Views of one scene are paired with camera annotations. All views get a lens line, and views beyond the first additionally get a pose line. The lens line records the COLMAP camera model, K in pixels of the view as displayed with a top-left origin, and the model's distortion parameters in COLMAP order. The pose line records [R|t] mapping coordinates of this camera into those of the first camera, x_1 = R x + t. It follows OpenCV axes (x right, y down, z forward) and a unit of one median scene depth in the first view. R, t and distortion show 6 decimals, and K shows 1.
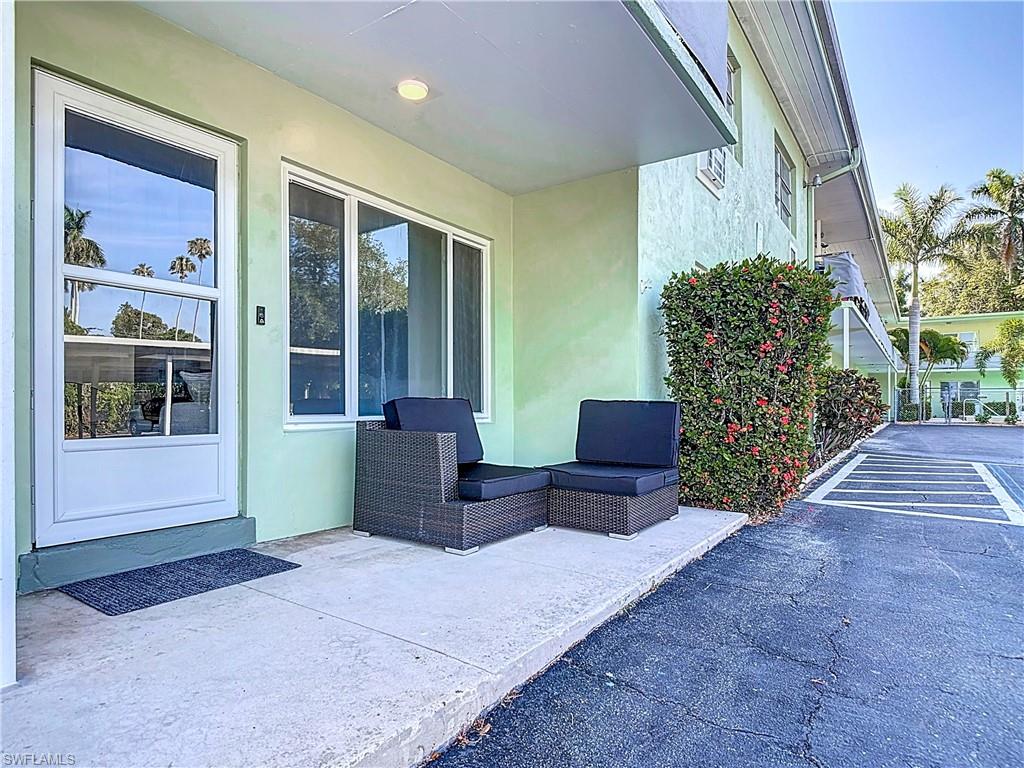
lens RADIAL K [[587.1, 0, 503.5], [0, 587.1, 399.5], [0, 0, 1]] dist [0.003924, -0.012878]
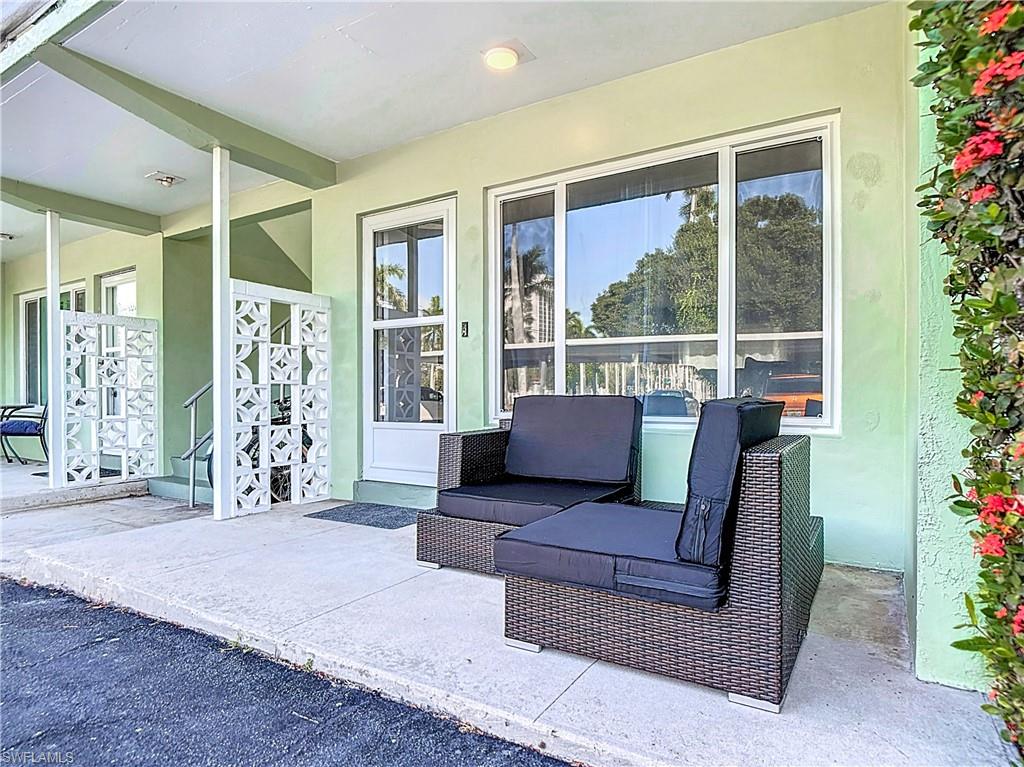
lens RADIAL K [[587.1, 0, 503.5], [0, 587.1, 399.0], [0, 0, 1]] dist [0.003924, -0.012878]
pose [[0.060746, 0.002975, -0.998149, 0.974083], [0.011134, 0.999931, 0.003658, -0.001524], [0.998091, -0.011335, 0.060709, 1.202278]]
